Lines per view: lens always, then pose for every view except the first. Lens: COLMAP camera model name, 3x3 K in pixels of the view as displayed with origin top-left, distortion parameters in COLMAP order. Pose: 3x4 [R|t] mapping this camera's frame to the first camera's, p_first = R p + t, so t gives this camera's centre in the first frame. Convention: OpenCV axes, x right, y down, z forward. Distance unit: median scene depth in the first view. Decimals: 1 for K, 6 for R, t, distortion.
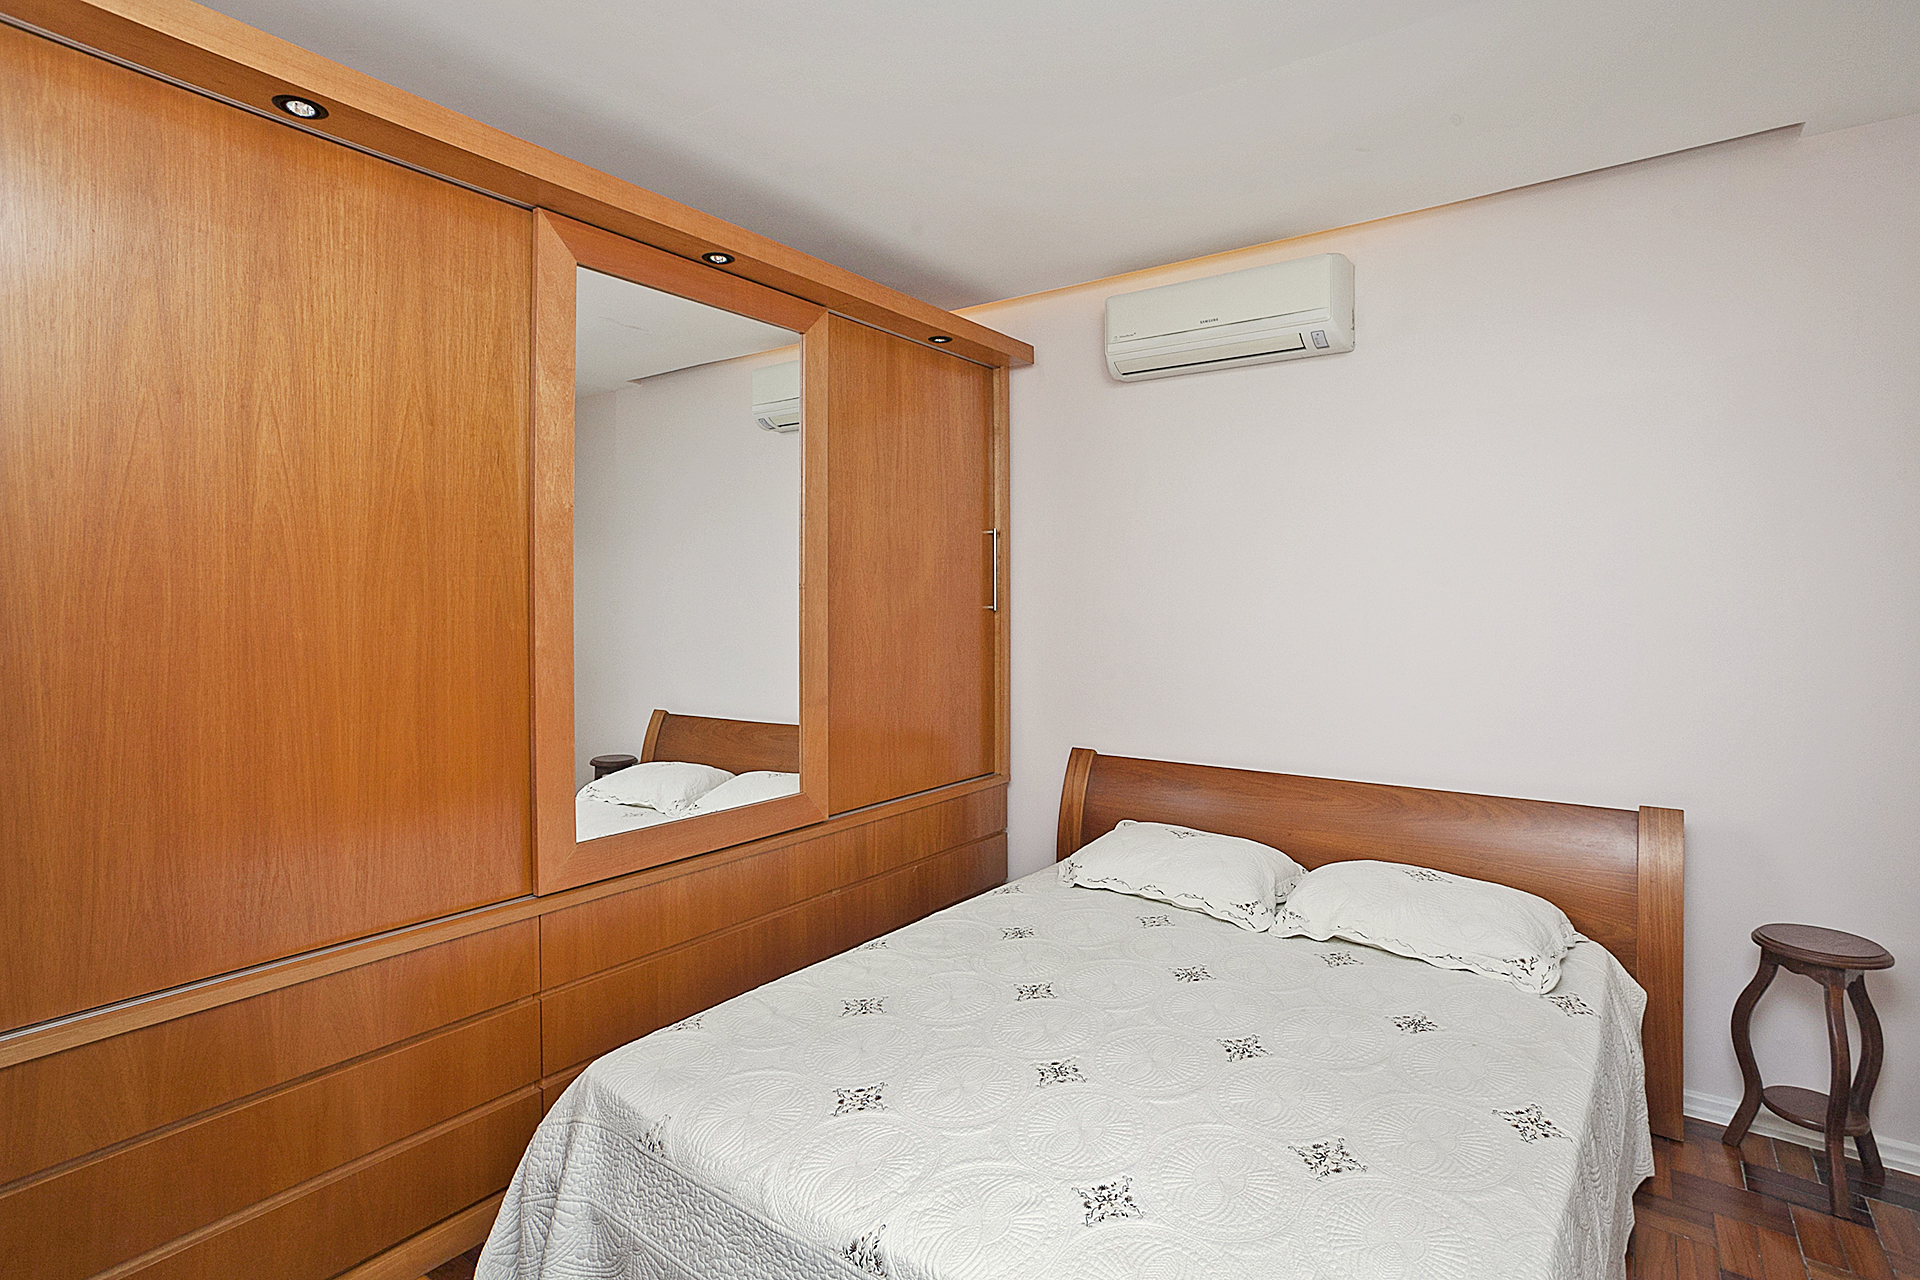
lens RADIAL K [[946.8, 0, 970.0], [0, 946.8, 615.2], [0, 0, 1]] dist [-0.045943, 0.027710]
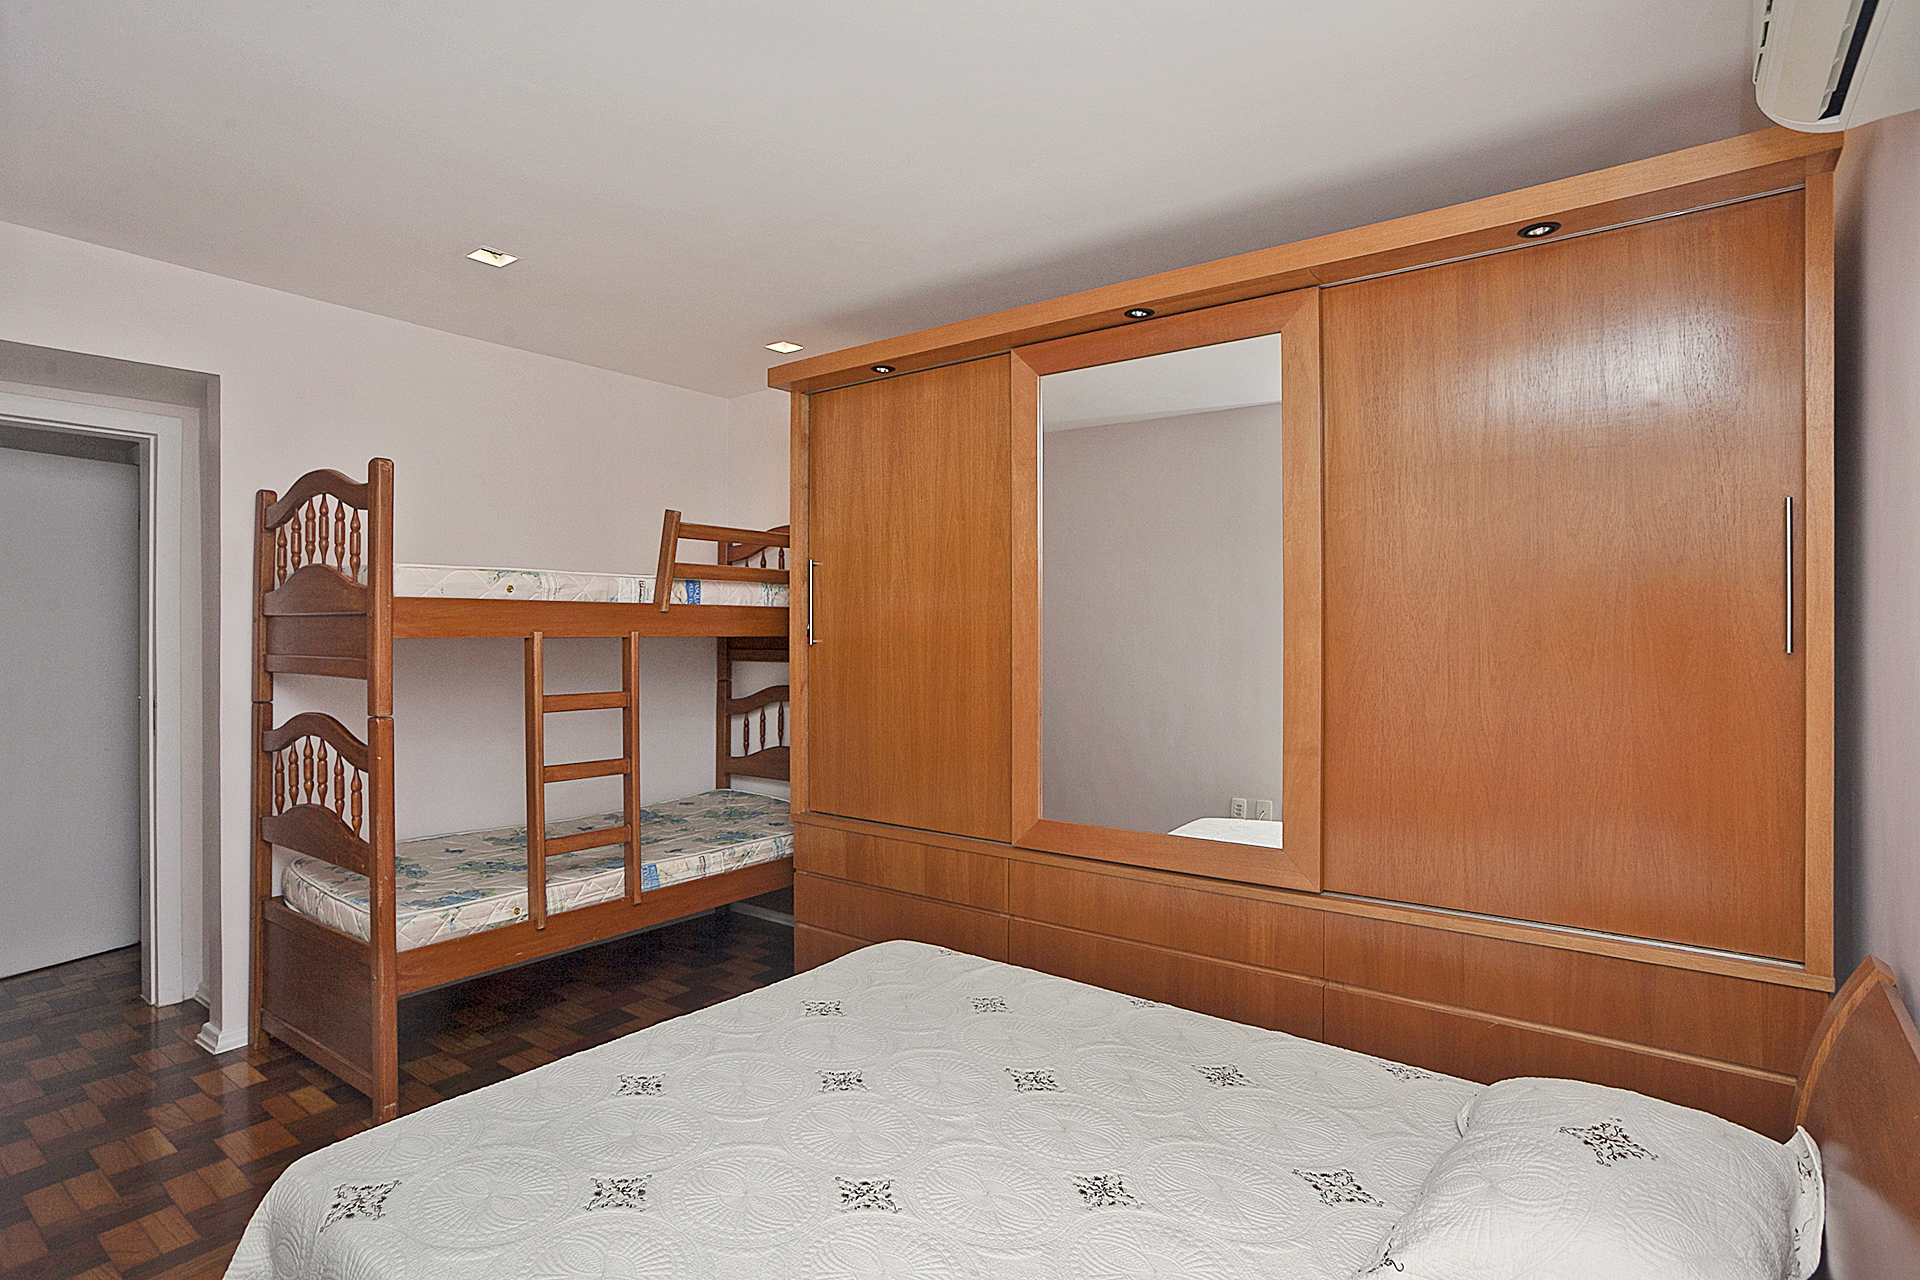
lens RADIAL K [[959.5, 0, 968.8], [0, 959.5, 634.5], [0, 0, 1]] dist [-0.000159, 0.000580]
pose [[0.005856, 0.005448, -0.999968, 0.934531], [-0.011017, 0.999925, 0.005384, -0.018137], [0.999922, 0.010985, 0.005916, 0.901579]]
